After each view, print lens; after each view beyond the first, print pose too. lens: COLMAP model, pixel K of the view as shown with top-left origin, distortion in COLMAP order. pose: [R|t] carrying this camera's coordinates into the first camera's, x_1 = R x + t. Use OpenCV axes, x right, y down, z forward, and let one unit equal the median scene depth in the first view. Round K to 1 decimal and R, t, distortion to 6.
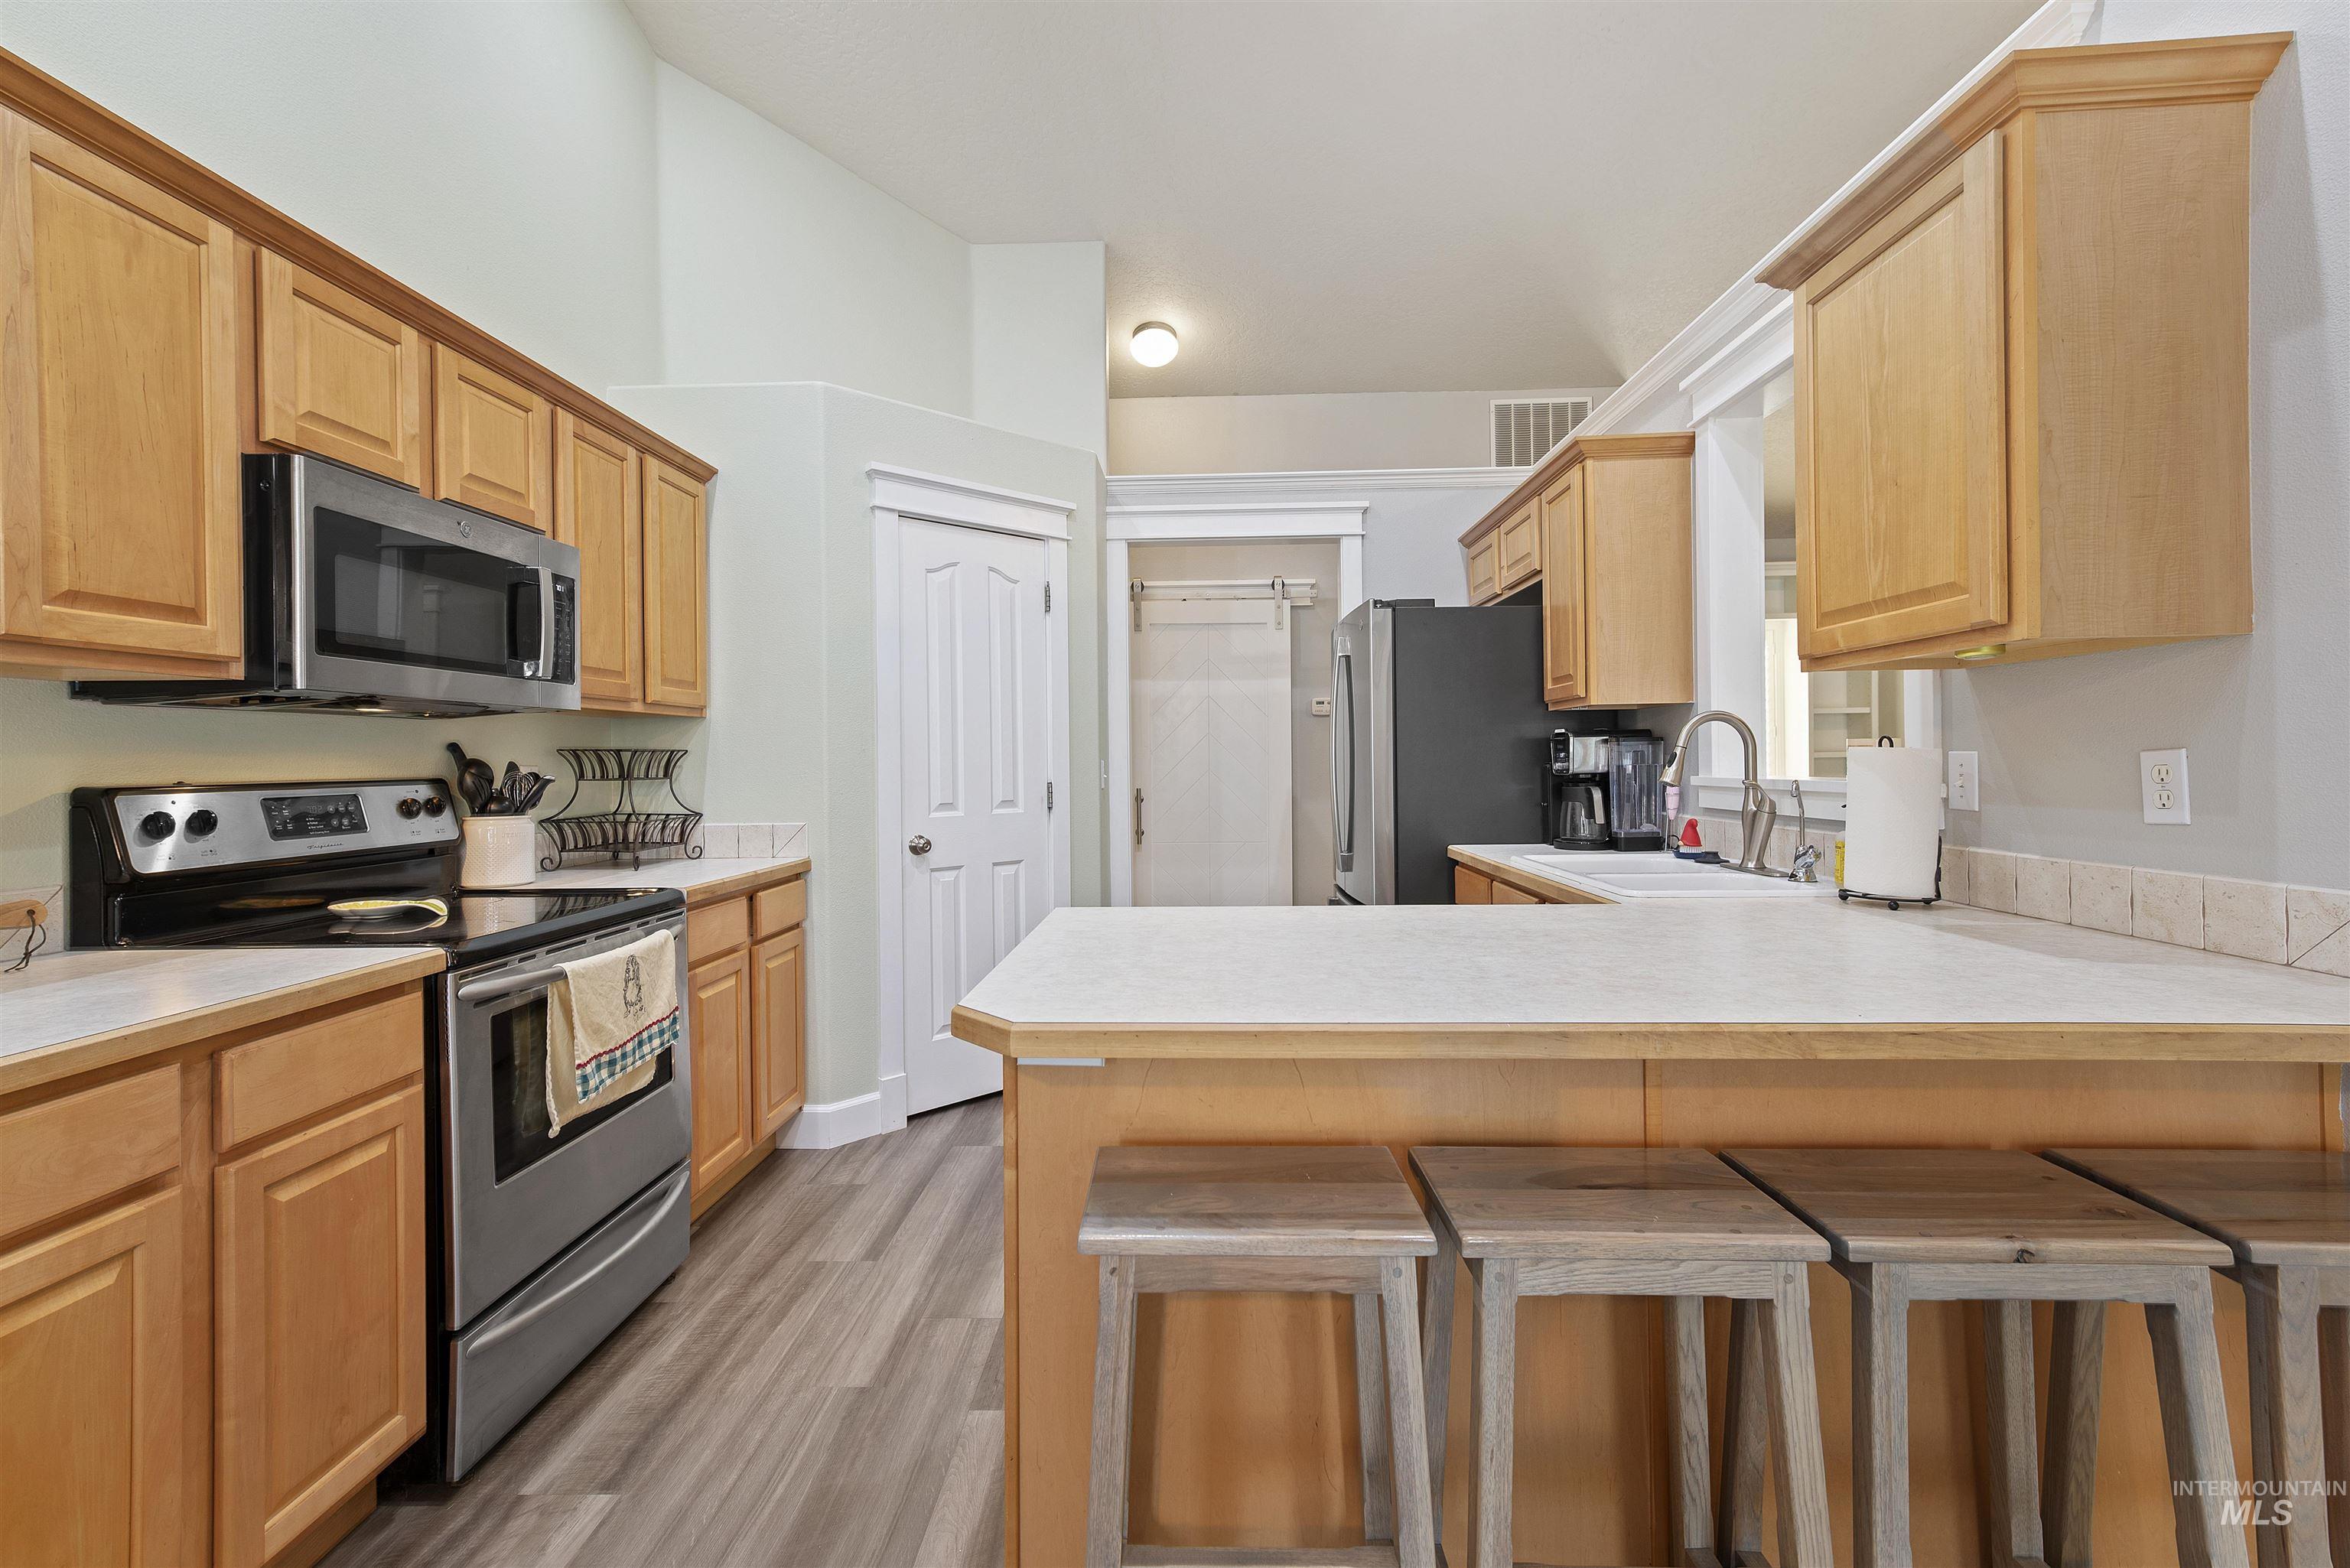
lens RADIAL K [[989.0, 0, 1176.1], [0, 989.0, 766.7], [0, 0, 1]] dist [0.001888, -0.006250]
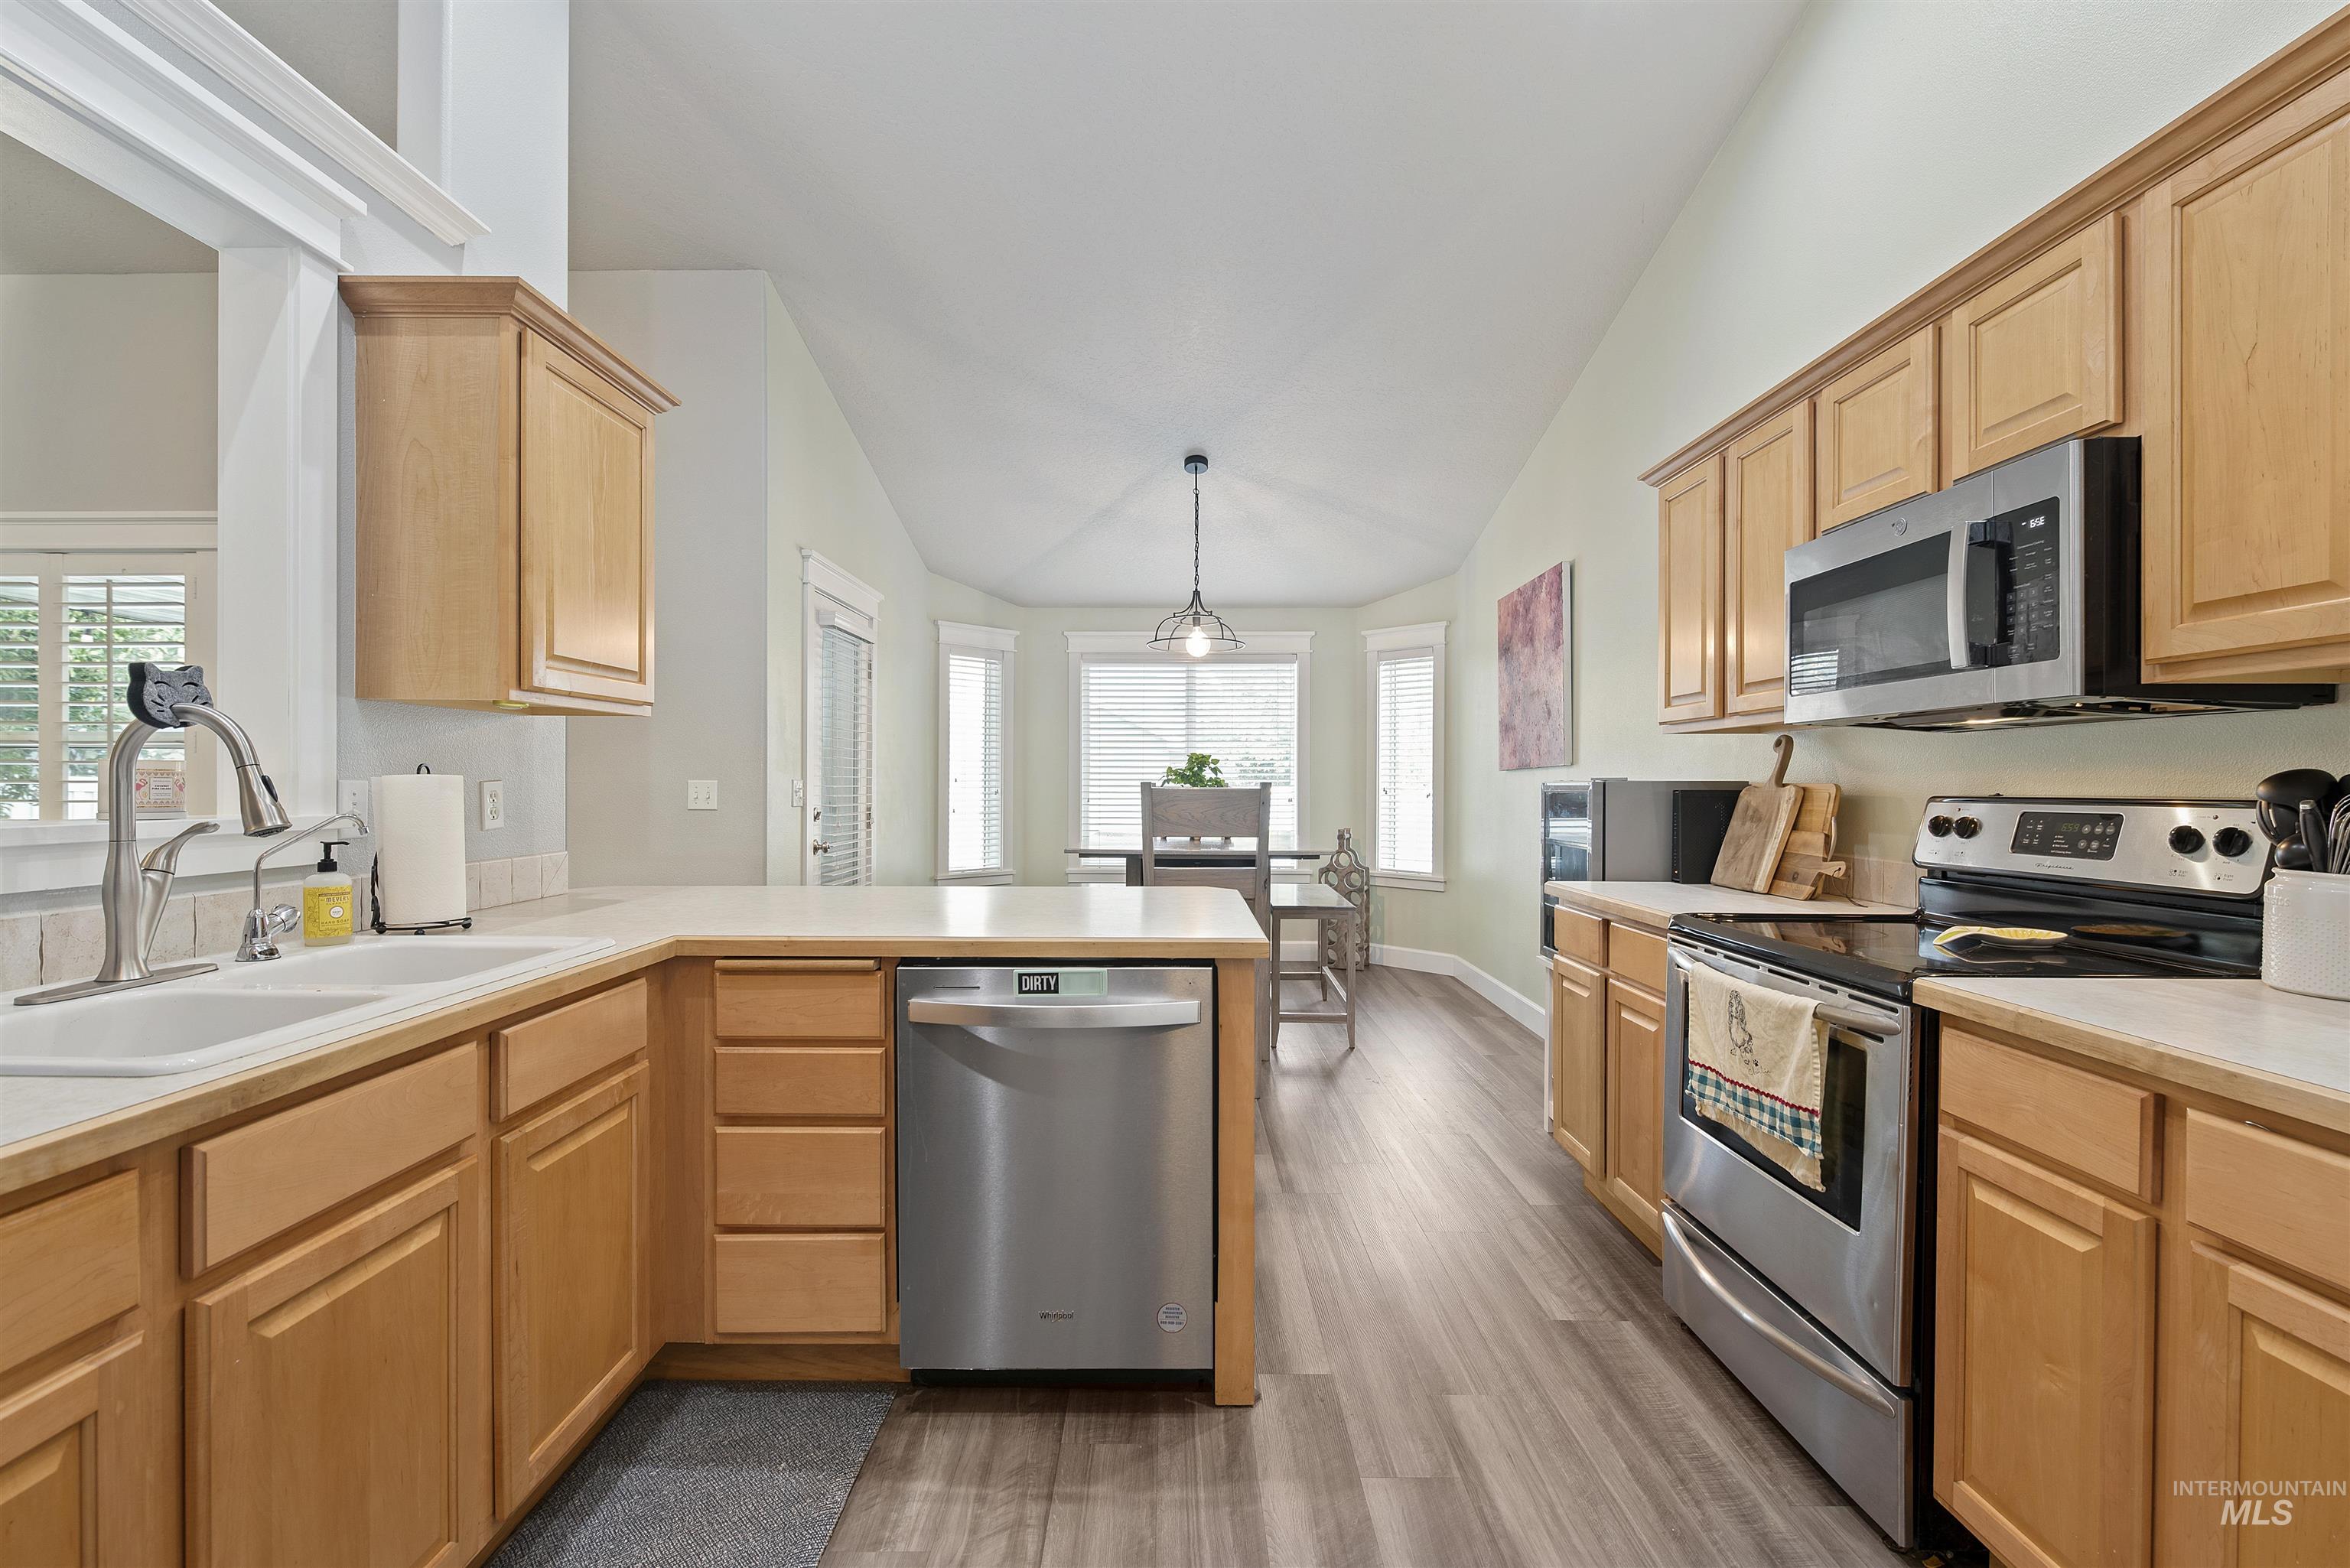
lens RADIAL K [[989.0, 0, 1176.1], [0, 989.0, 766.7], [0, 0, 1]] dist [0.001888, -0.006250]
pose [[-0.999482, 0.008089, -0.031148, -0.007897], [0.008395, 0.999918, -0.009704, -0.012127], [0.031067, -0.009961, -0.999468, 1.931129]]
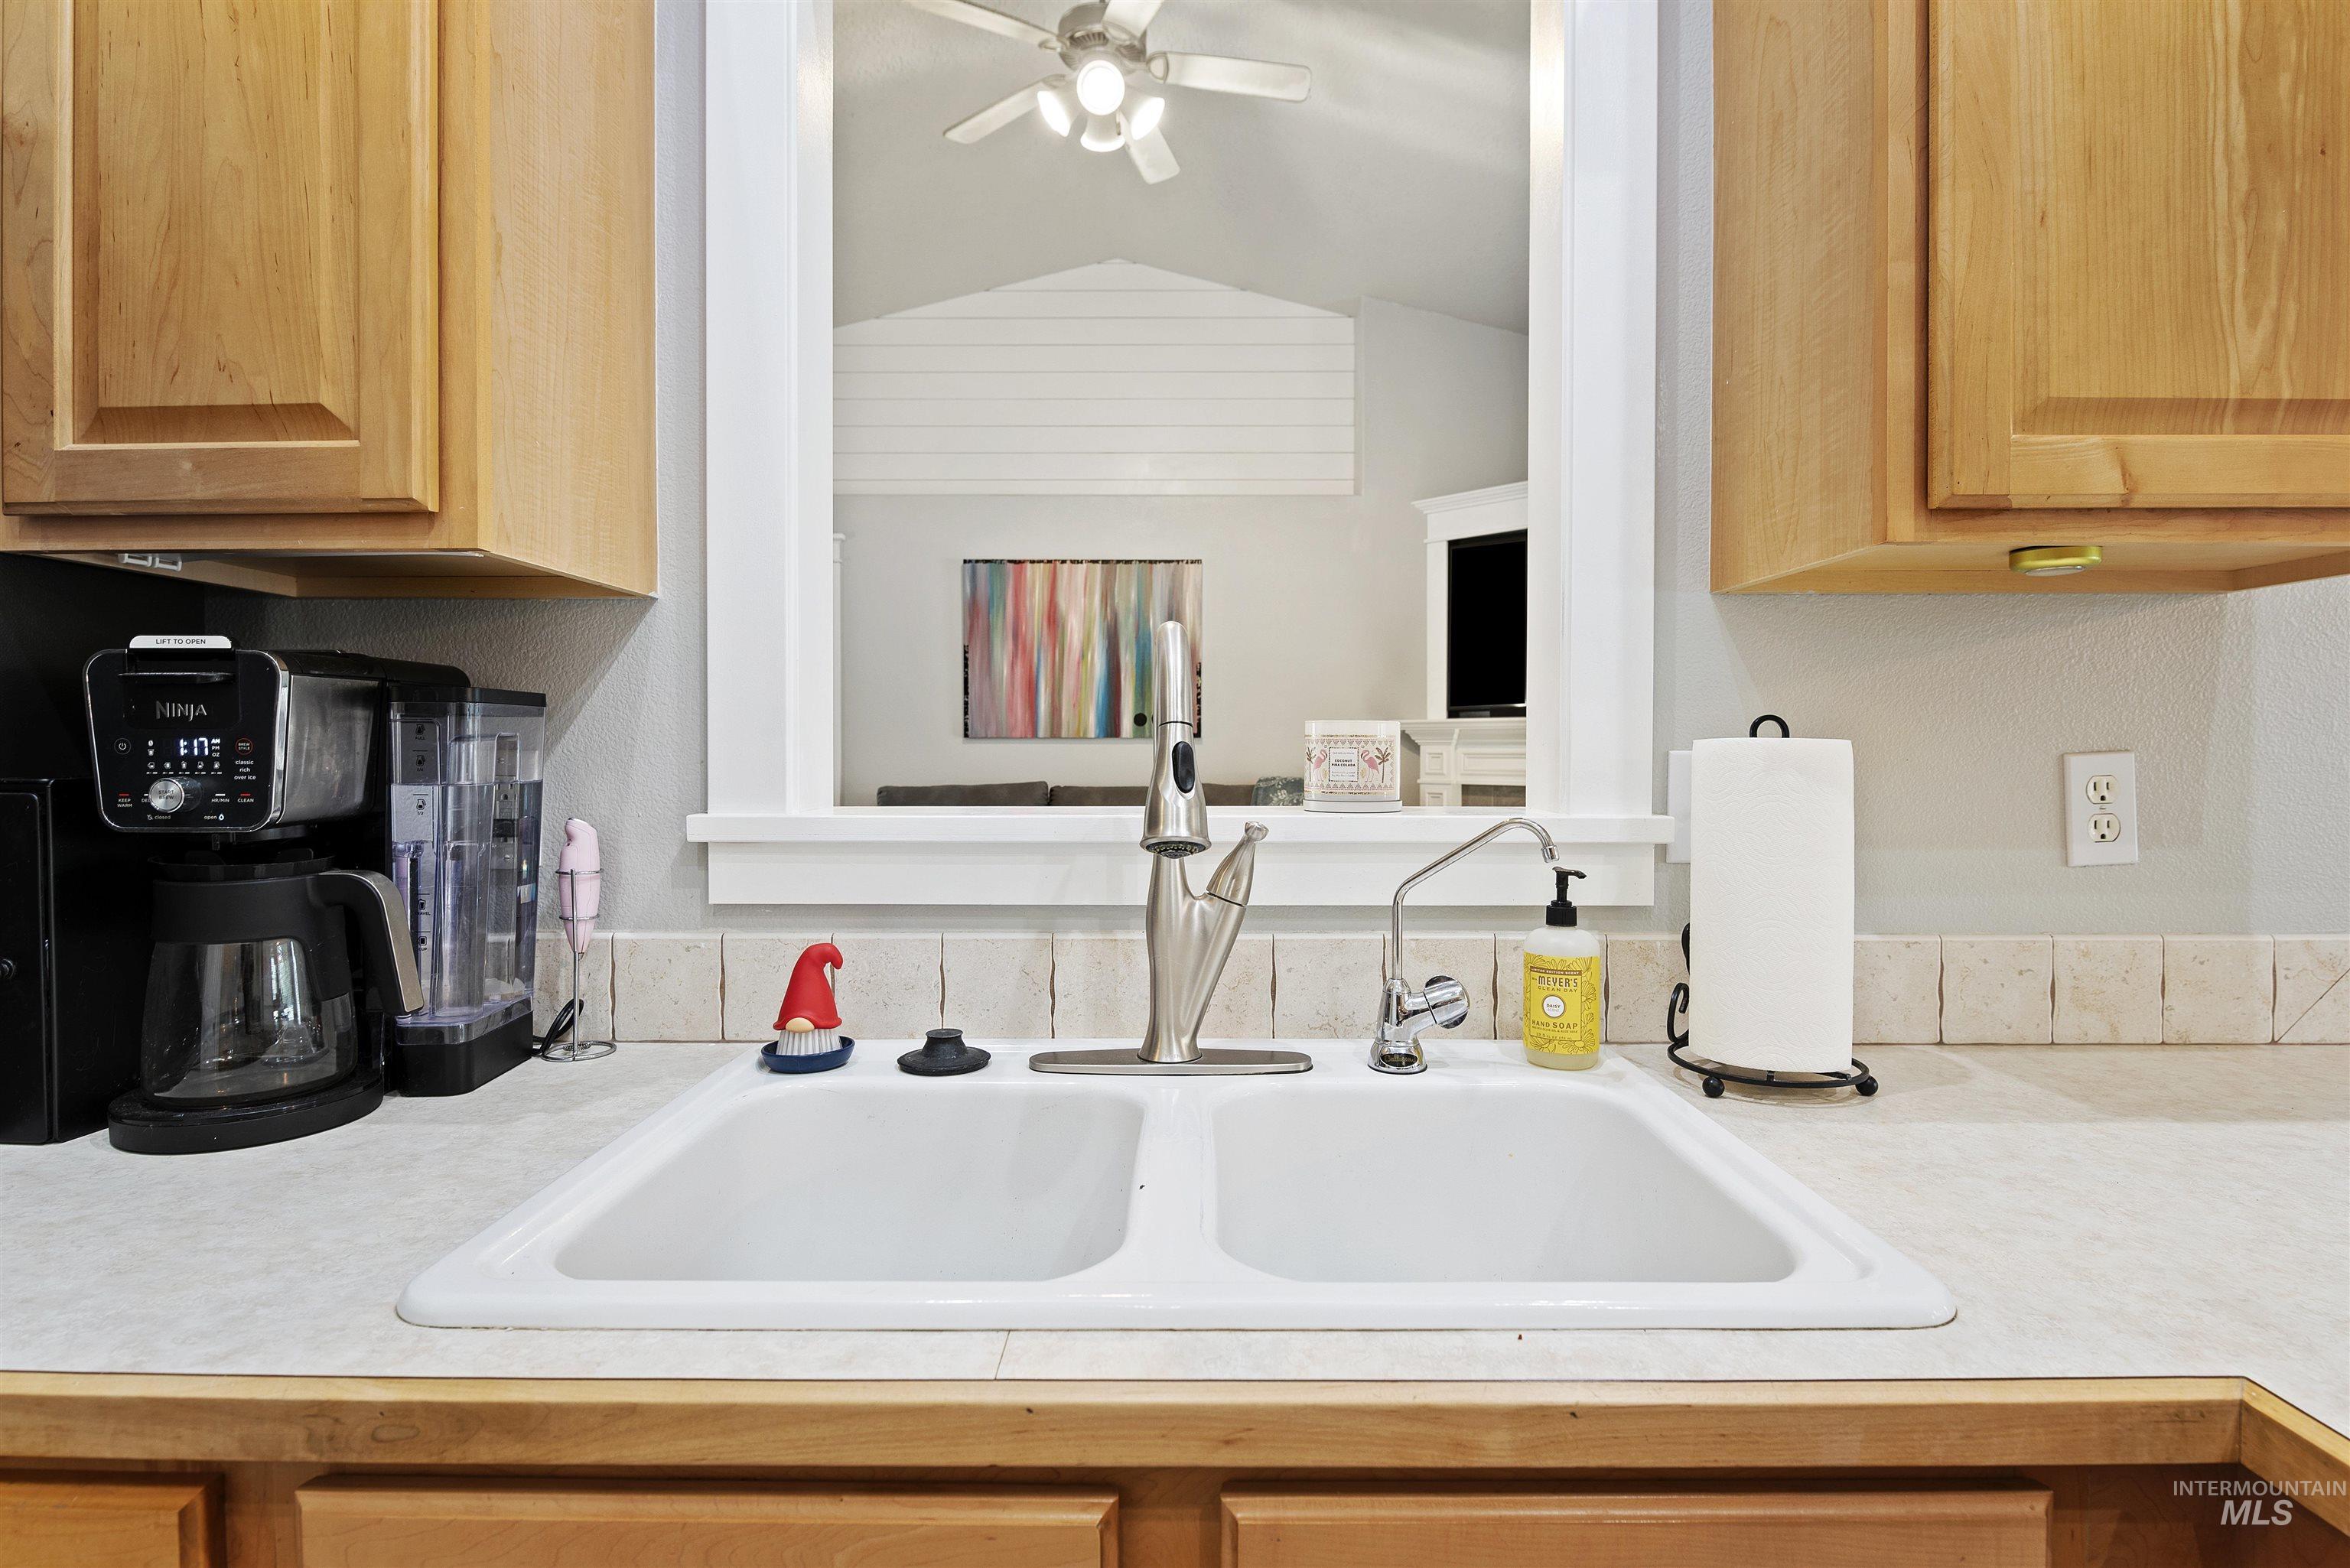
lens RADIAL K [[1211.3, 0, 1175.0], [0, 1211.3, 784.0], [0, 0, 1]] dist [0.001680, 0.000095]
pose [[-0.025798, -0.016939, 0.999524, 0.157027], [0.006427, 0.999833, 0.017110, -0.010566], [-0.999647, 0.006865, -0.025685, 1.234406]]
